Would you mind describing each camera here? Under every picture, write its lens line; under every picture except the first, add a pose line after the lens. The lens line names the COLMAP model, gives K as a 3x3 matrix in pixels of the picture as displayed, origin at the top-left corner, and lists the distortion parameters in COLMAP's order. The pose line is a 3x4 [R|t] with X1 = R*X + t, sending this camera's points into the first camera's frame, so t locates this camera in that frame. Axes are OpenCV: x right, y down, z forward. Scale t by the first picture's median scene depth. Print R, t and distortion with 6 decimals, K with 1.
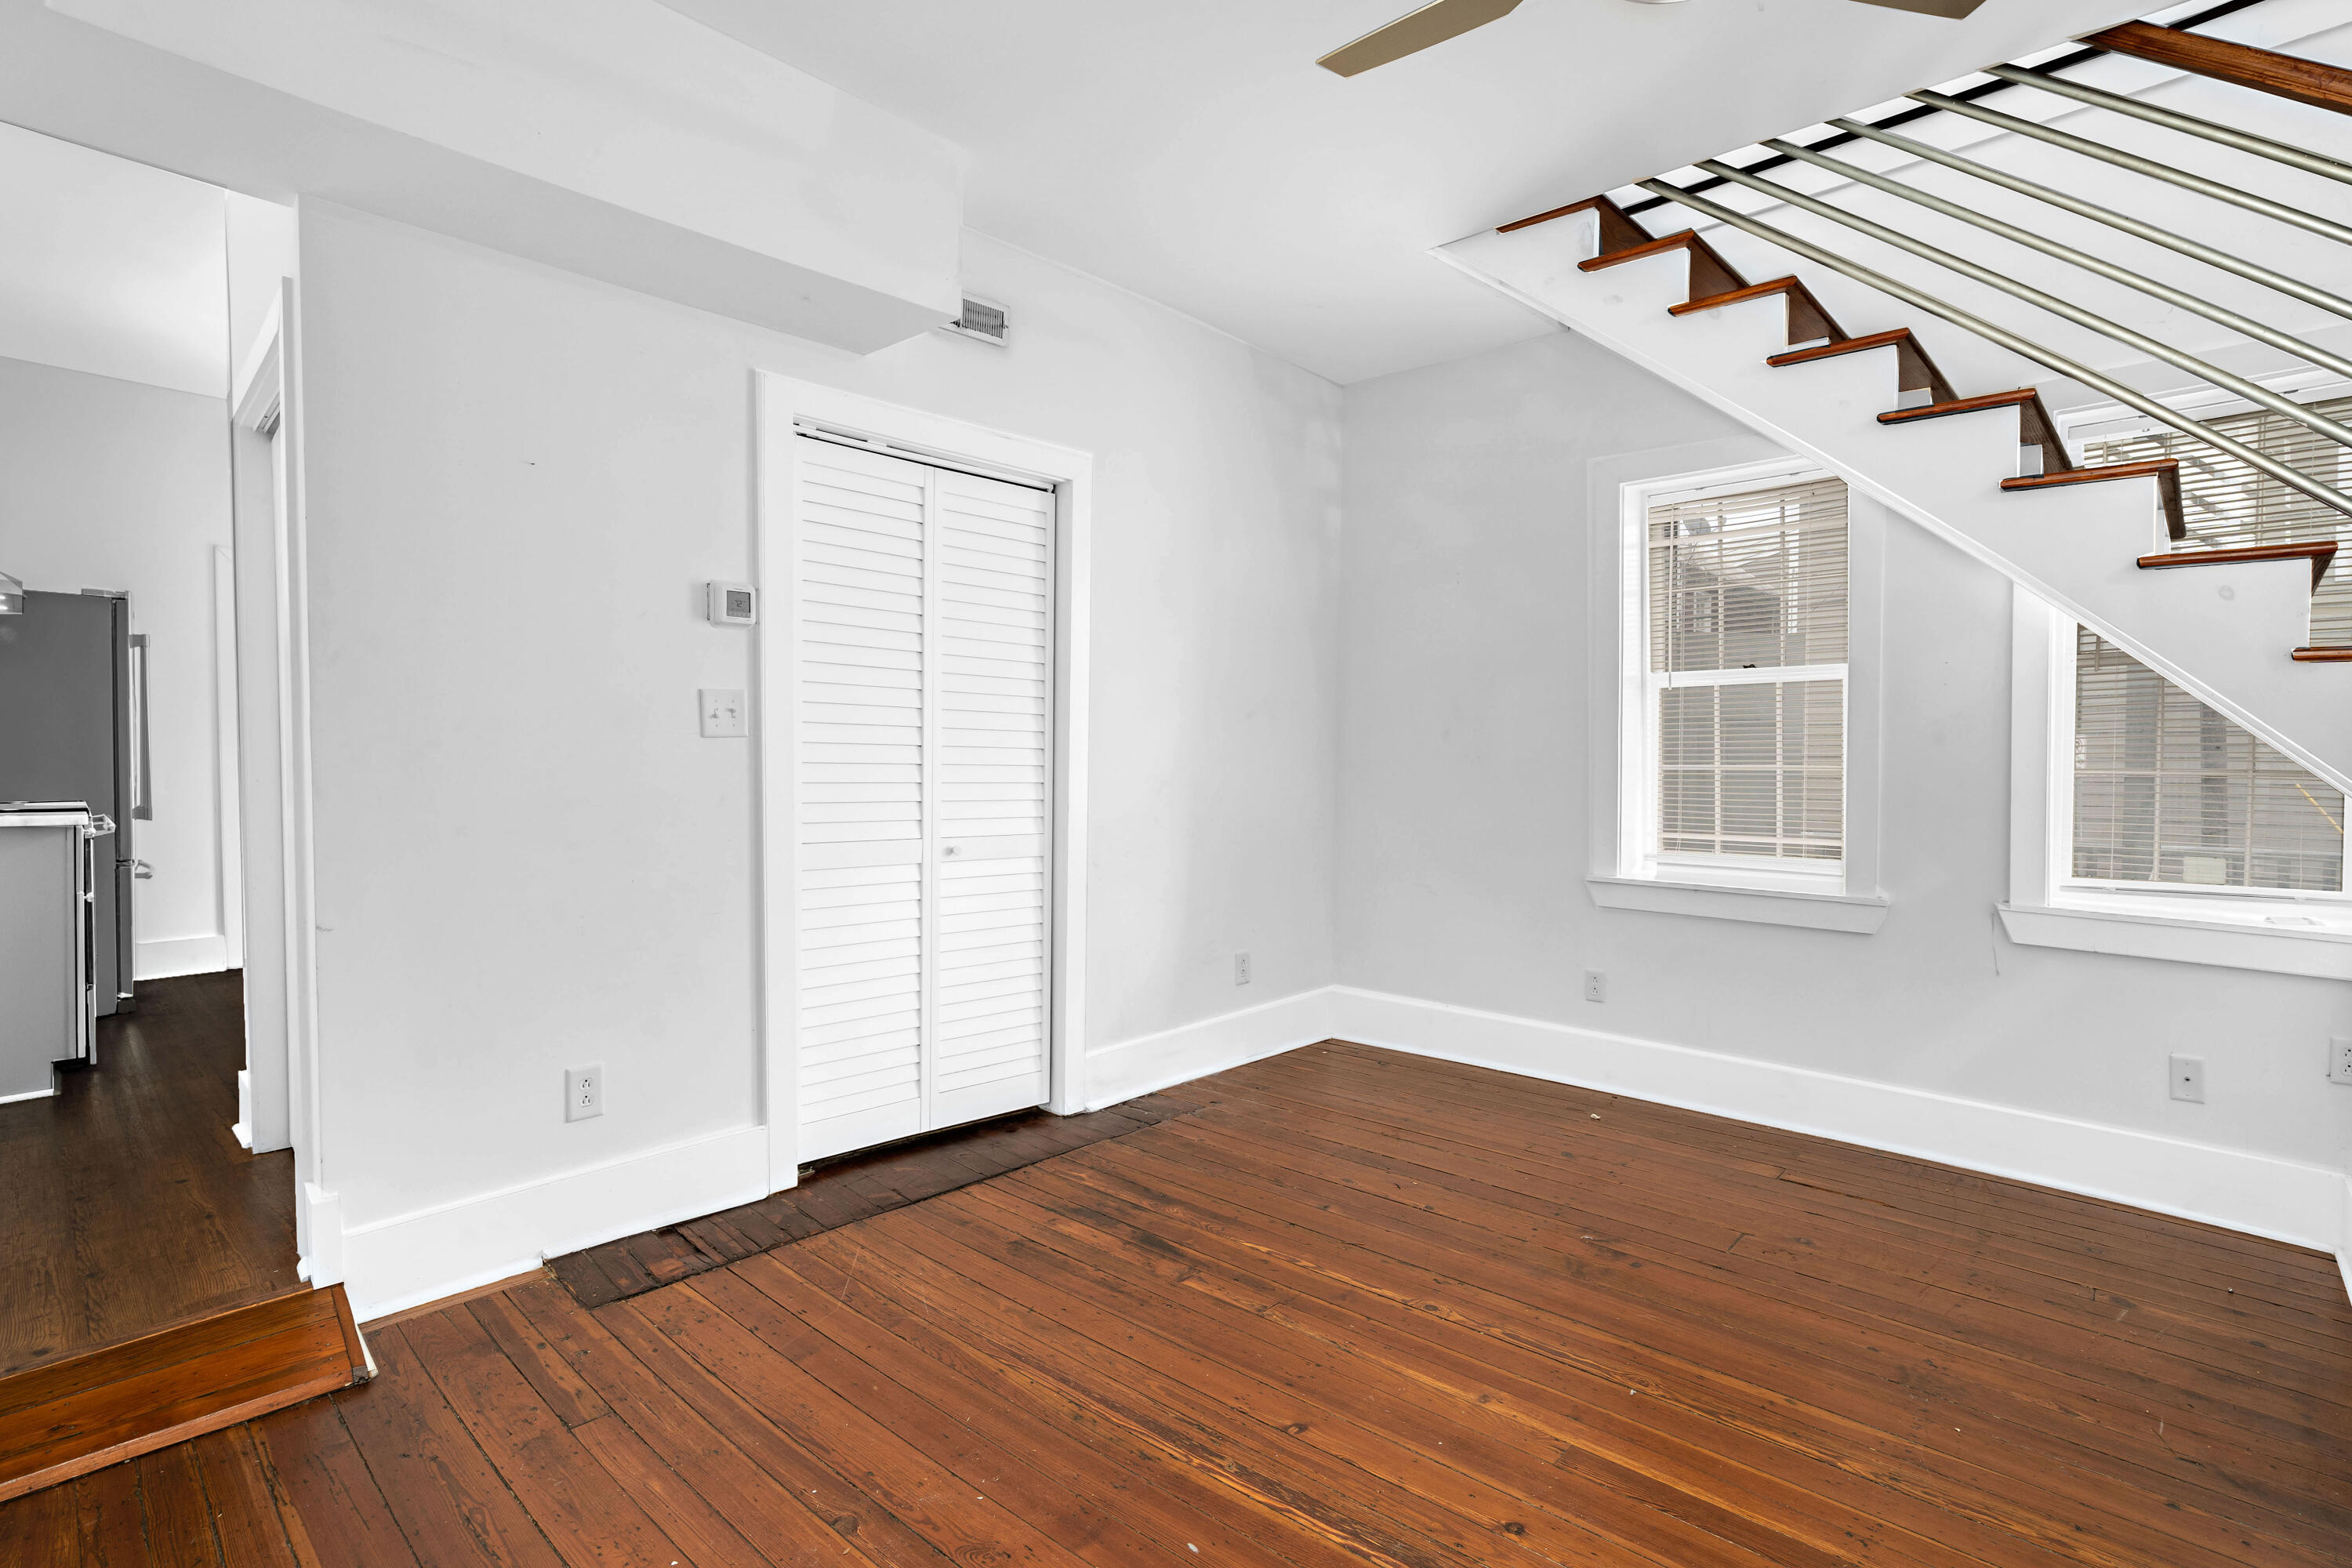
lens RADIAL K [[1075.6, 0, 1122.4], [0, 1075.6, 770.5], [0, 0, 1]] dist [0.004809, -0.000592]
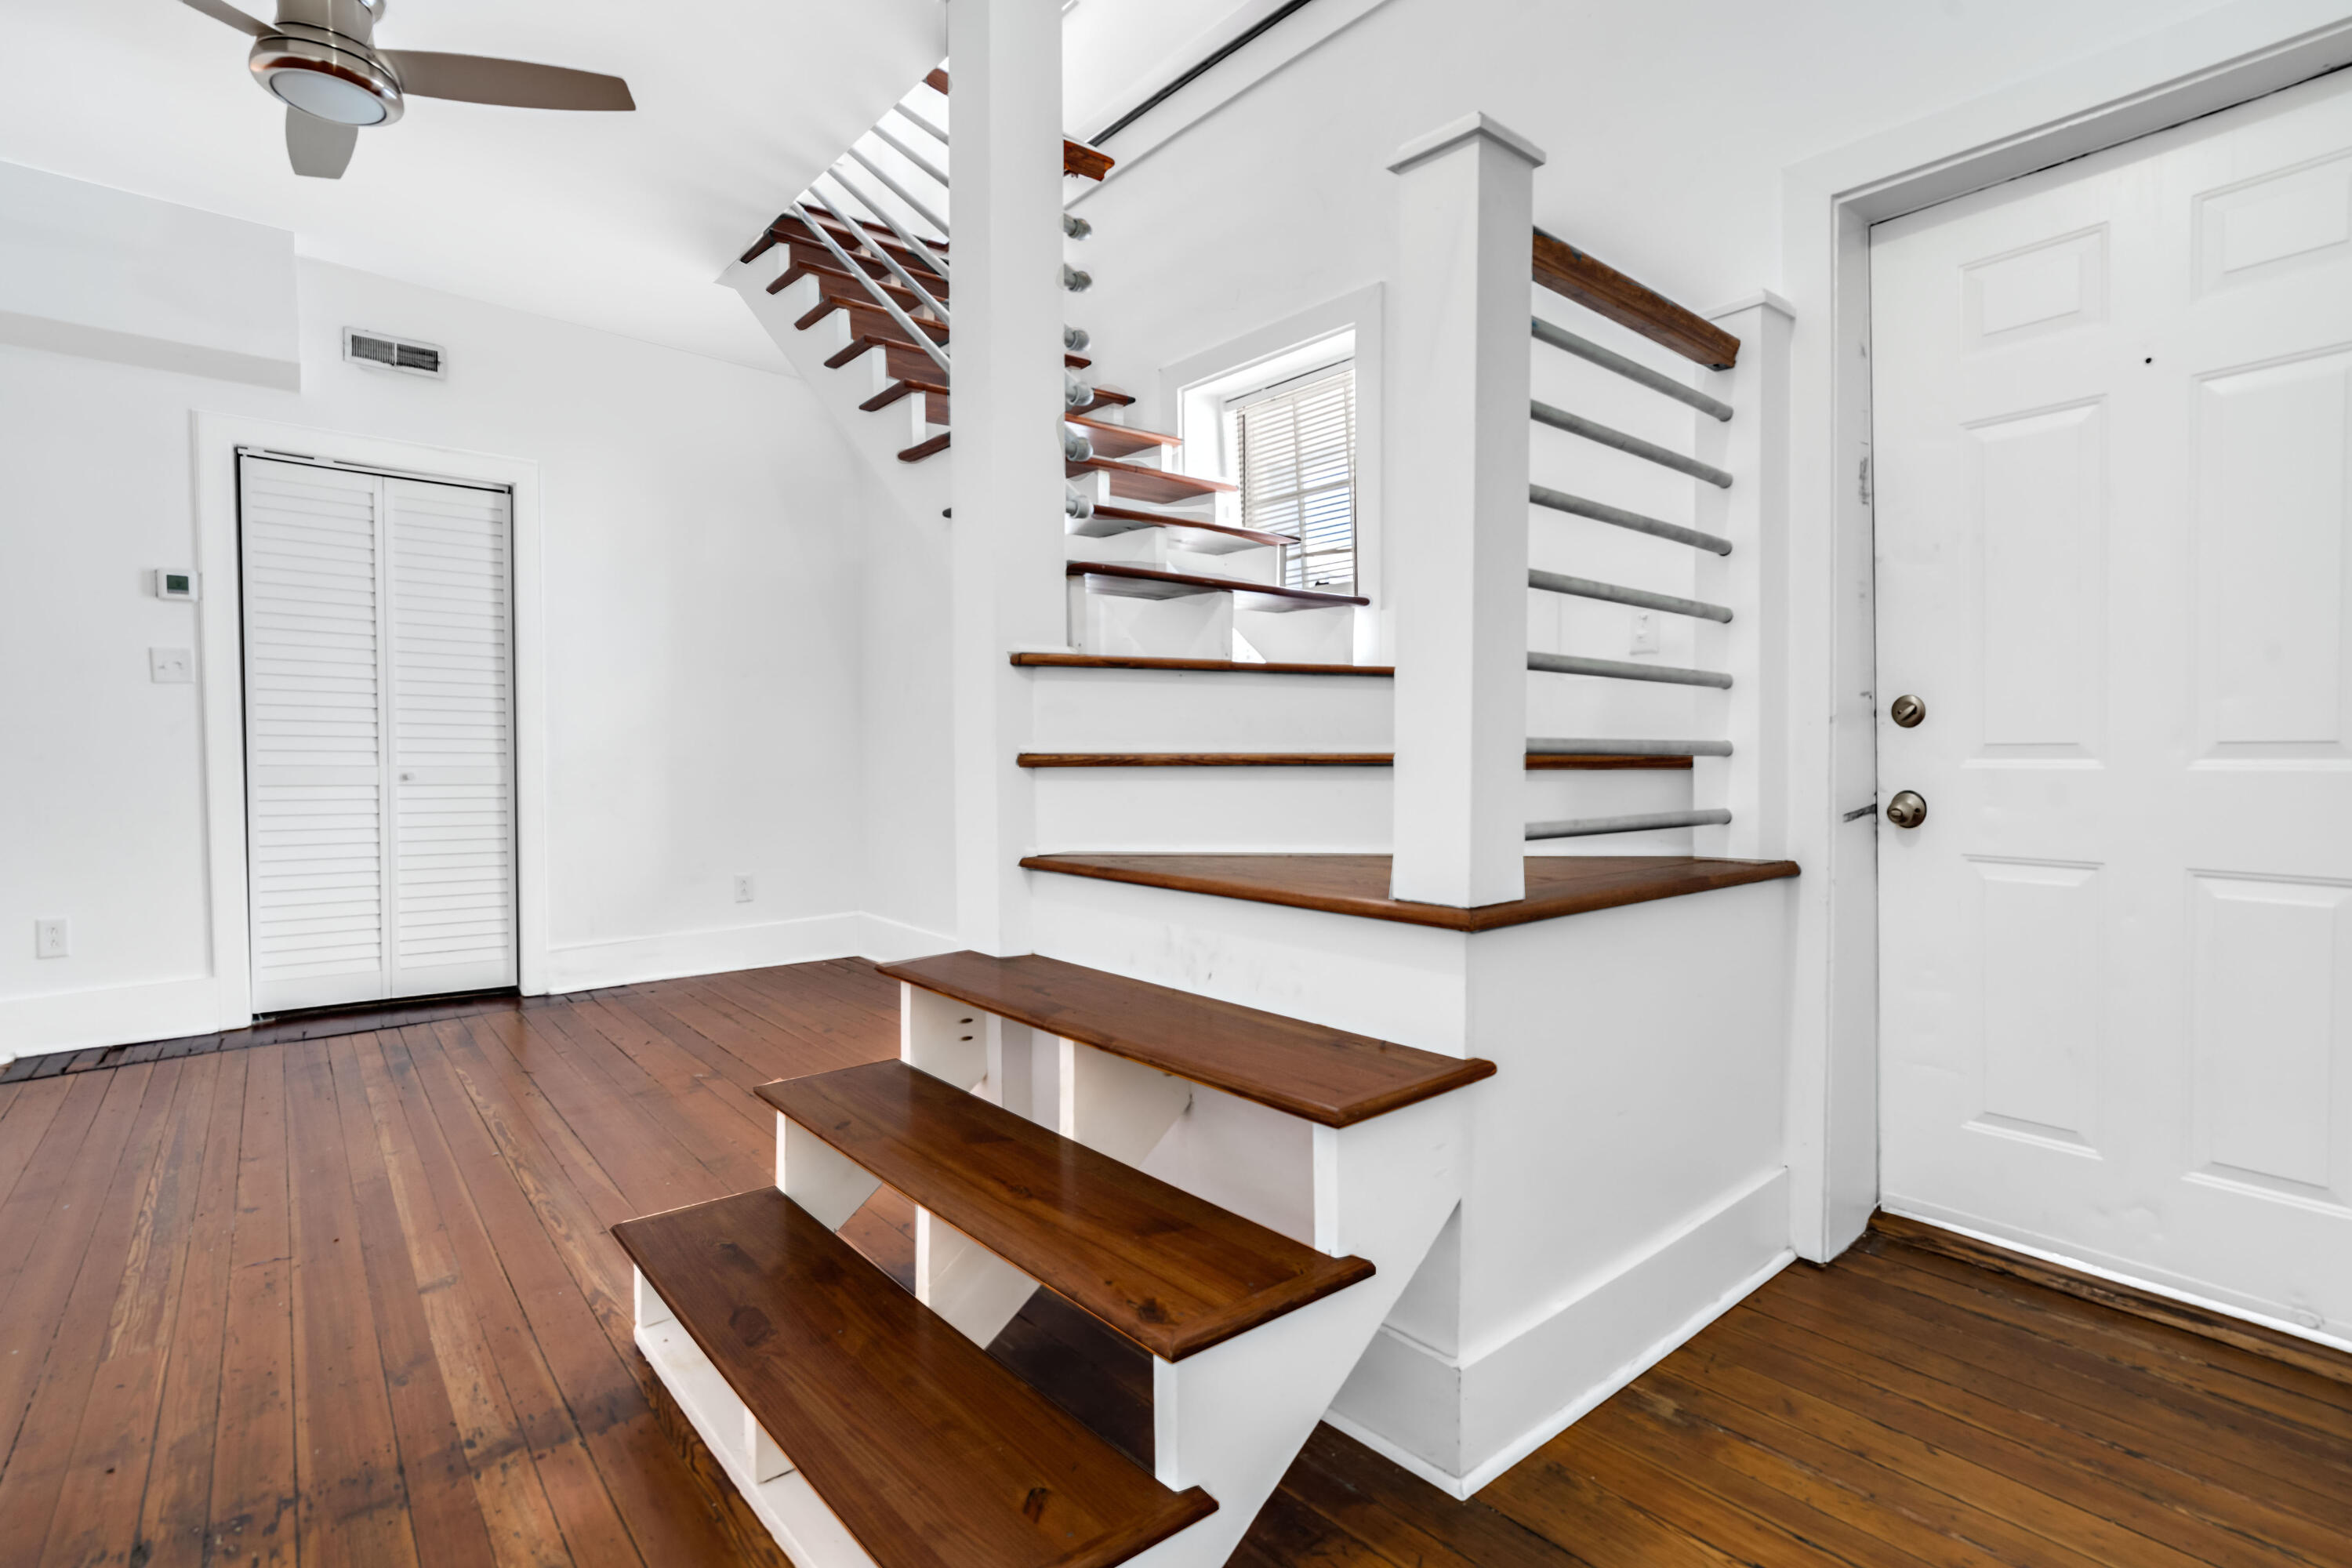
lens RADIAL K [[1075.6, 0, 1173.6], [0, 1075.6, 769.0], [0, 0, 1]] dist [0.004809, -0.000592]
pose [[0.984239, 0.000028, -0.176846, 0.970942], [-0.001411, 0.999969, -0.007696, 0.074762], [0.176840, 0.007824, 0.984208, -0.096986]]
